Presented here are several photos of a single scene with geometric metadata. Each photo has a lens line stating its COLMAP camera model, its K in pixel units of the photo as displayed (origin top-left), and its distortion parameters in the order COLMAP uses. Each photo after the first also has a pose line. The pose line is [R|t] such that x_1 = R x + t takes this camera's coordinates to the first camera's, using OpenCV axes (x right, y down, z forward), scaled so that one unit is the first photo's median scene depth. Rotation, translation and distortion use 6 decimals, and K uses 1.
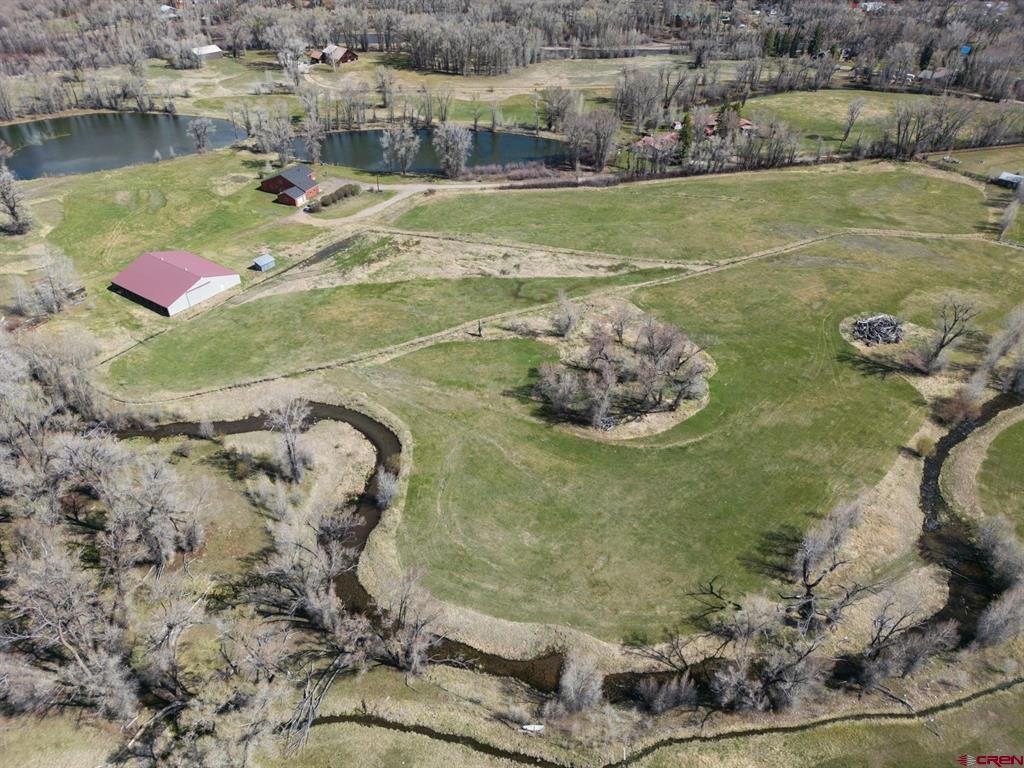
lens RADIAL K [[713.8, 0, 510.8], [0, 713.8, 386.2], [0, 0, 1]] dist [0.069912, -0.065678]
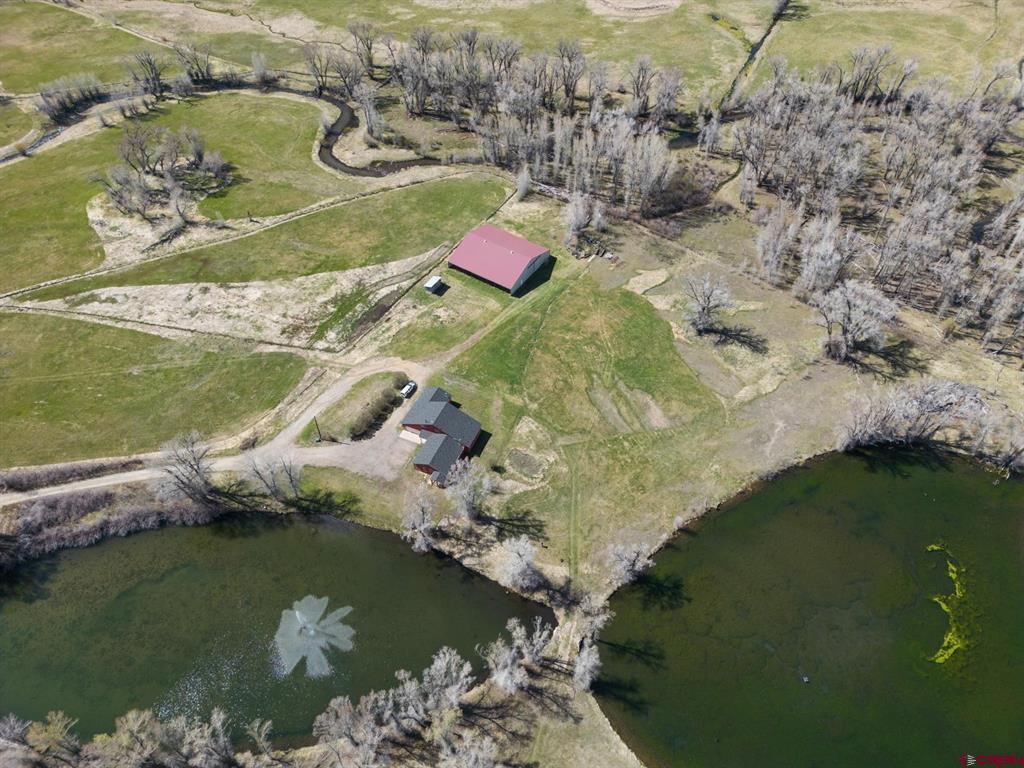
lens RADIAL K [[713.8, 0, 510.8], [0, 713.8, 386.2], [0, 0, 1]] dist [0.069912, -0.065678]
pose [[-0.999804, -0.012190, -0.015621, -0.418315], [-0.016435, 0.069777, 0.997427, -1.148116], [-0.011068, 0.997488, -0.069963, 1.158077]]
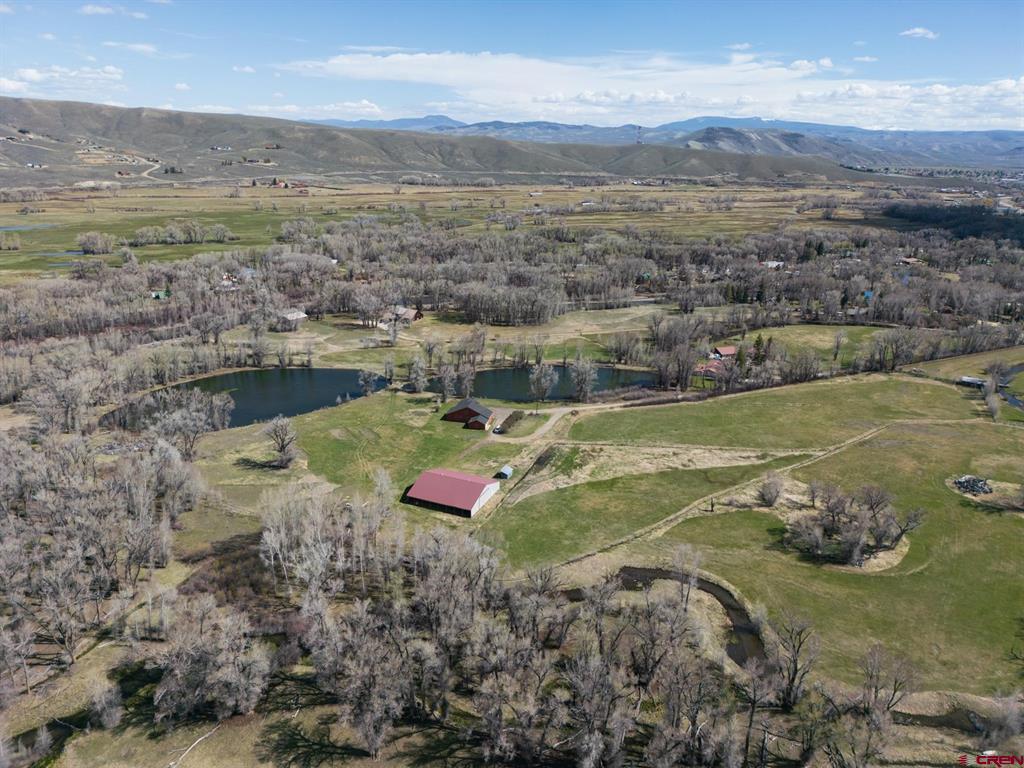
lens RADIAL K [[713.8, 0, 510.8], [0, 713.8, 386.2], [0, 0, 1]] dist [0.069912, -0.065678]
pose [[0.983183, -0.055315, 0.174046, -0.513533], [0.106053, 0.948800, -0.297543, 0.053627], [-0.148677, 0.310997, 0.938710, -0.202020]]
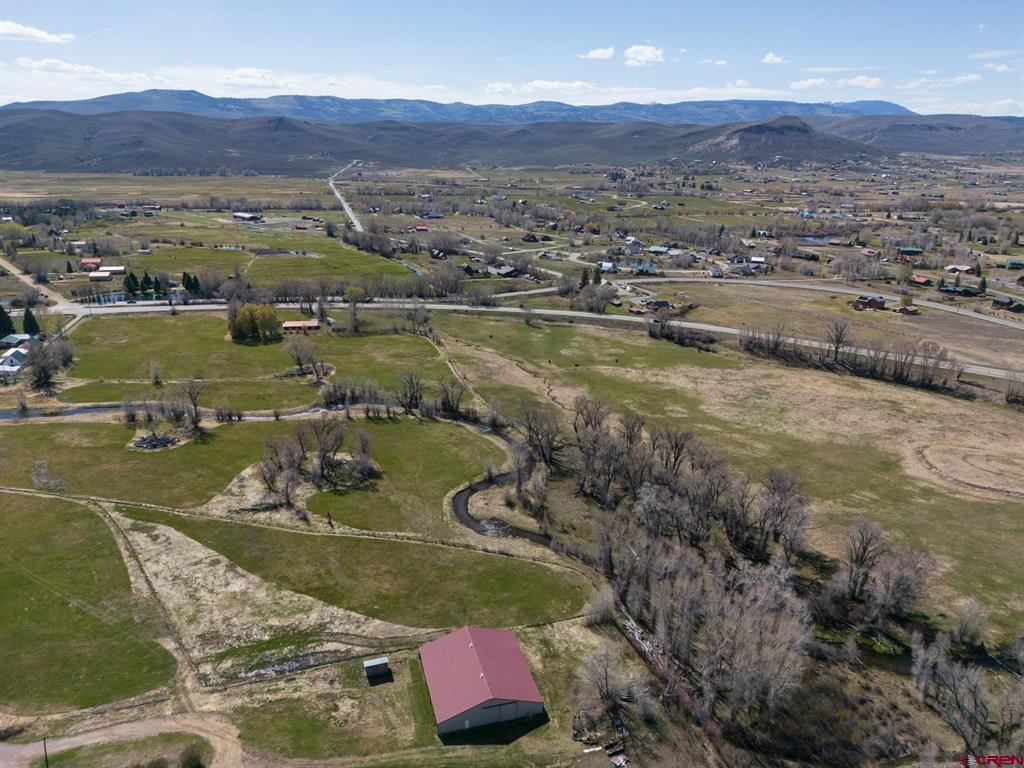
lens RADIAL K [[713.8, 0, 510.8], [0, 713.8, 386.2], [0, 0, 1]] dist [0.069912, -0.065678]
pose [[-0.763449, -0.238981, 0.600028, -0.808394], [0.362377, 0.610524, 0.704233, -0.813515], [-0.534630, 0.755082, -0.379503, 0.937677]]
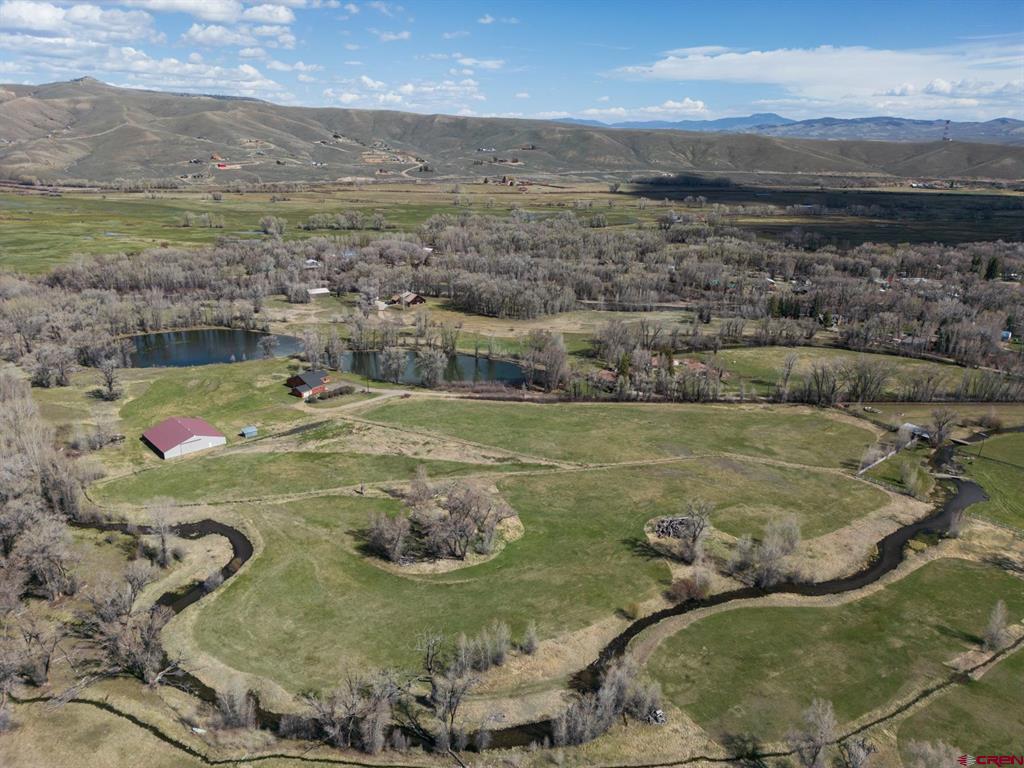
lens RADIAL K [[713.8, 0, 510.8], [0, 713.8, 386.2], [0, 0, 1]] dist [0.069912, -0.065678]
pose [[0.972659, 0.073928, -0.220156, 0.416365], [-0.138089, 0.946298, -0.292321, 0.075393], [0.186722, 0.314729, 0.930634, -0.202955]]
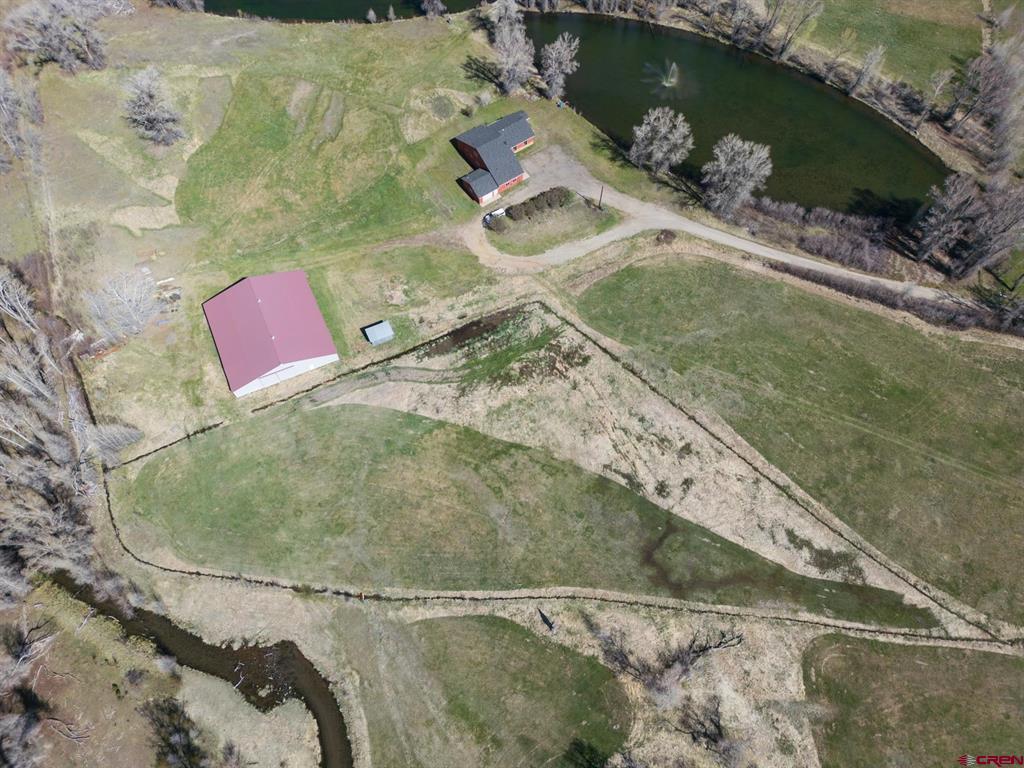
lens RADIAL K [[713.8, 0, 510.8], [0, 713.8, 386.2], [0, 0, 1]] dist [0.069912, -0.065678]
pose [[0.855848, 0.461356, -0.233827, -0.017791], [-0.314251, 0.822886, 0.473397, -0.501330], [0.410818, -0.331675, 0.849247, 0.371872]]
